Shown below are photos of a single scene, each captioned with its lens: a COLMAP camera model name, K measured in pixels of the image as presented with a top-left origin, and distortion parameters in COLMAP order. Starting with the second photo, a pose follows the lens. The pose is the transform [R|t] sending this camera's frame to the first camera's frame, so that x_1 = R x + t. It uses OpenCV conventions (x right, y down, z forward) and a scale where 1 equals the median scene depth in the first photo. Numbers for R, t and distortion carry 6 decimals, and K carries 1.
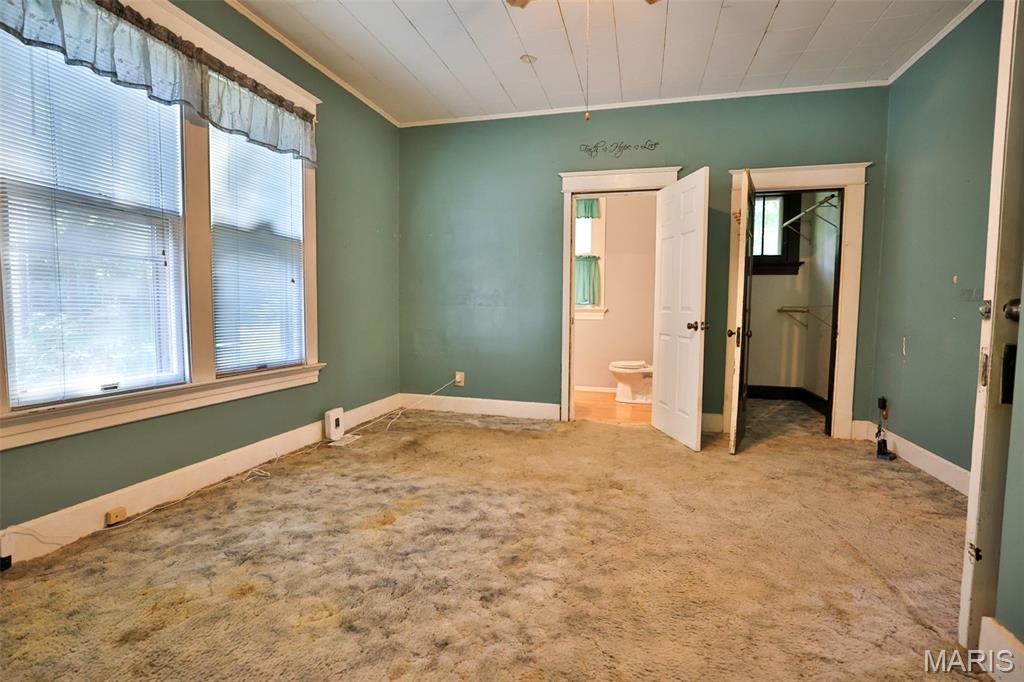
lens RADIAL K [[468.4, 0, 517.7], [0, 468.4, 339.2], [0, 0, 1]] dist [-0.053917, 0.019000]
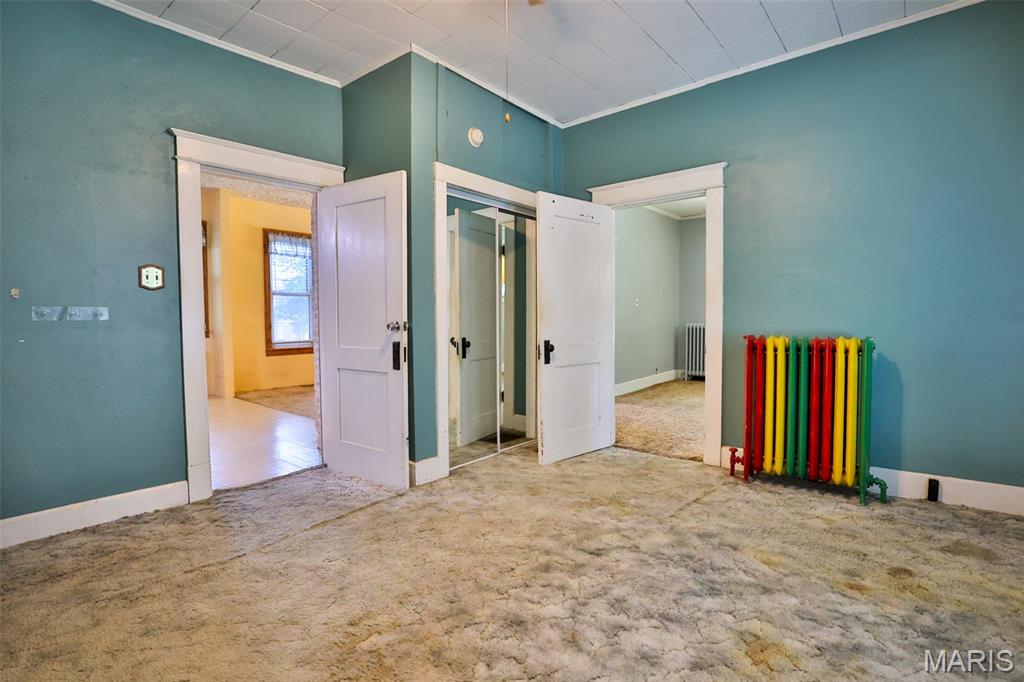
lens RADIAL K [[478.6, 0, 513.1], [0, 478.6, 339.3], [0, 0, 1]] dist [-0.052244, 0.021649]
pose [[-0.901102, -0.020964, 0.433100, -0.187210], [0.027538, 0.994047, 0.105412, -0.108156], [-0.432731, 0.106914, -0.895161, 1.315514]]
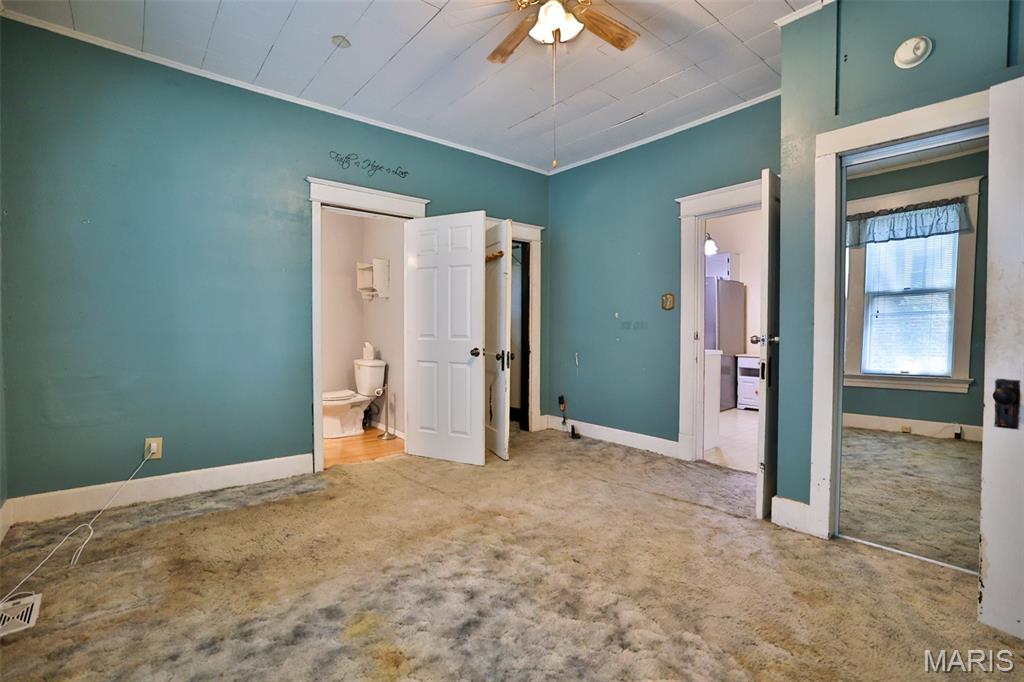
lens RADIAL K [[468.4, 0, 517.7], [0, 468.4, 339.2], [0, 0, 1]] dist [-0.053917, 0.019000]
pose [[0.574333, -0.026093, 0.818206, -0.558209], [0.057281, 0.998323, -0.008371, -0.052977], [-0.816615, 0.051676, 0.574864, 0.335086]]
